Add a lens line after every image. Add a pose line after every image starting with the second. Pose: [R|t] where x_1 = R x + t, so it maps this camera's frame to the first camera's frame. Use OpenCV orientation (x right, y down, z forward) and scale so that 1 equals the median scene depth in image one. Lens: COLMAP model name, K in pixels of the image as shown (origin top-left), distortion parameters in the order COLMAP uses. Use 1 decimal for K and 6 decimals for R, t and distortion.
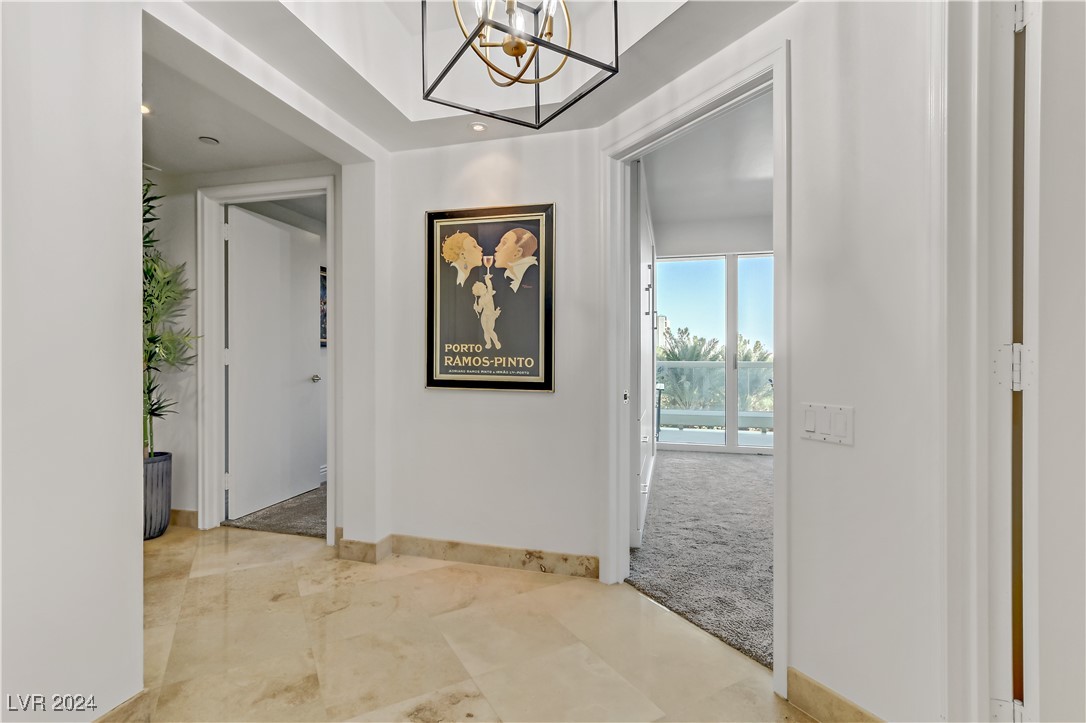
lens RADIAL K [[494.0, 0, 539.3], [0, 494.0, 358.6], [0, 0, 1]] dist [-0.012124, -0.000304]
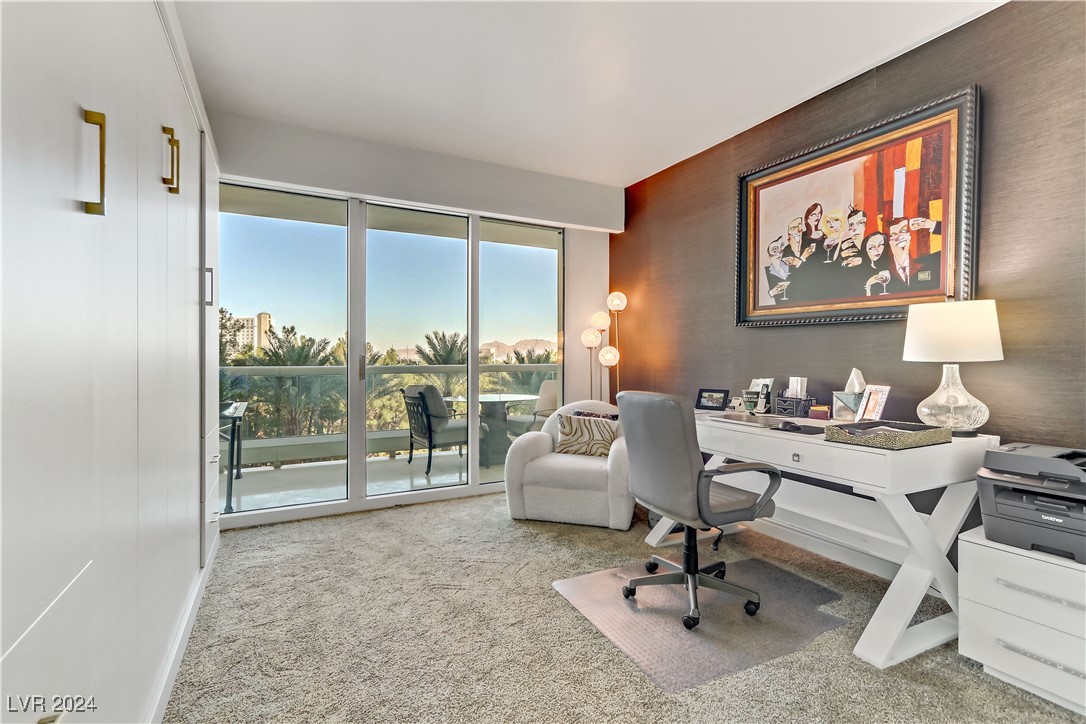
lens RADIAL K [[494.0, 0, 539.3], [0, 494.0, 359.1], [0, 0, 1]] dist [-0.012124, -0.000304]
pose [[0.730161, -0.001609, 0.683273, 0.154791], [0.003104, 0.999995, -0.000962, -0.005664], [-0.683268, 0.002823, 0.730162, 0.457208]]
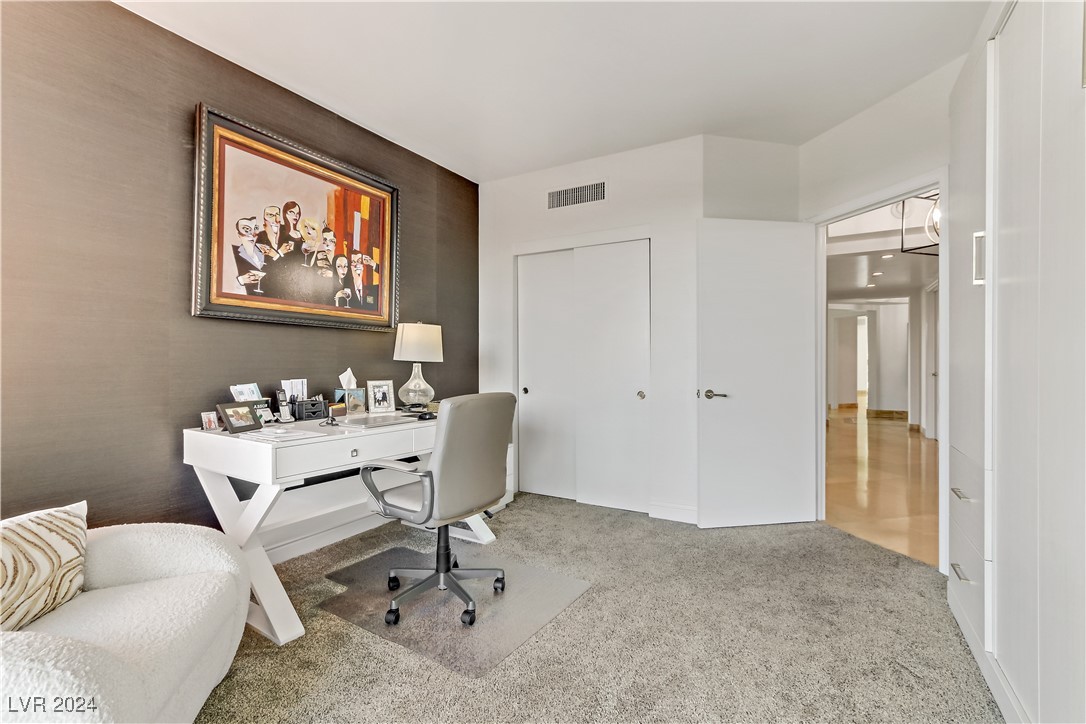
lens RADIAL K [[494.0, 0, 539.3], [0, 494.0, 359.1], [0, 0, 1]] dist [-0.012124, -0.000304]
pose [[-0.965899, -0.004481, 0.258879, 0.380183], [-0.003700, 0.999987, 0.003503, -0.009893], [-0.258891, 0.002426, -0.965903, 1.179827]]
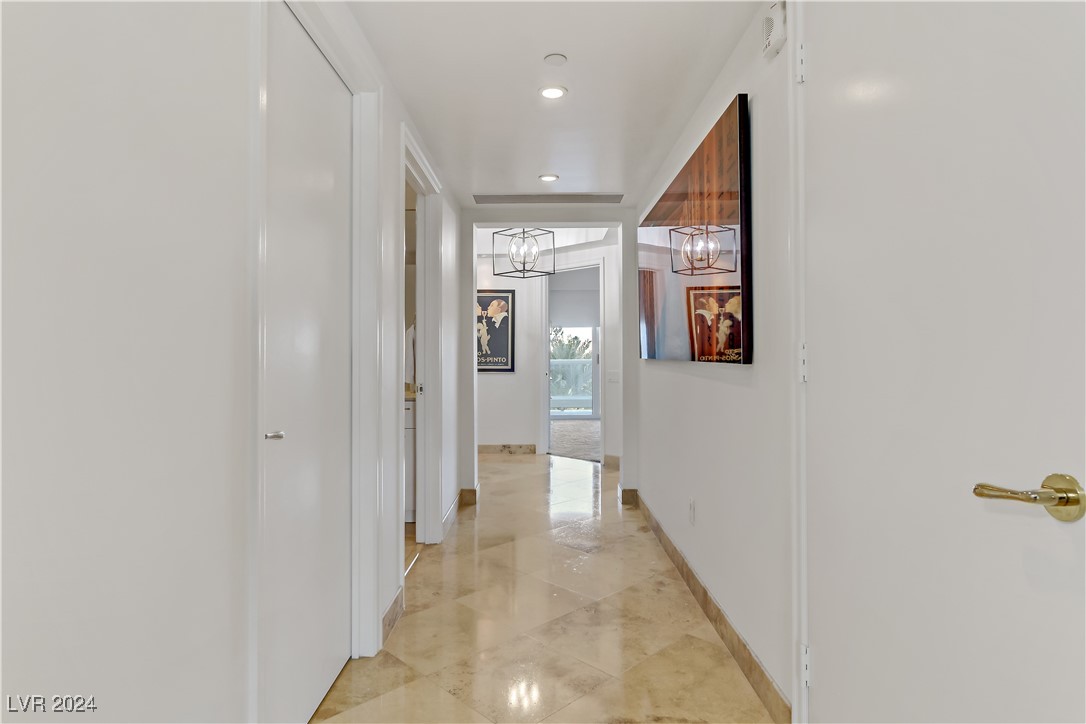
lens RADIAL K [[617.4, 0, 544.0], [0, 617.4, 343.5], [0, 0, 1]] dist [0.001504, 0.000202]
pose [[0.964863, 0.003879, 0.262724, -0.567125], [0.002210, 0.999736, -0.022876, -0.001744], [-0.262743, 0.022653, 0.964600, -1.702205]]
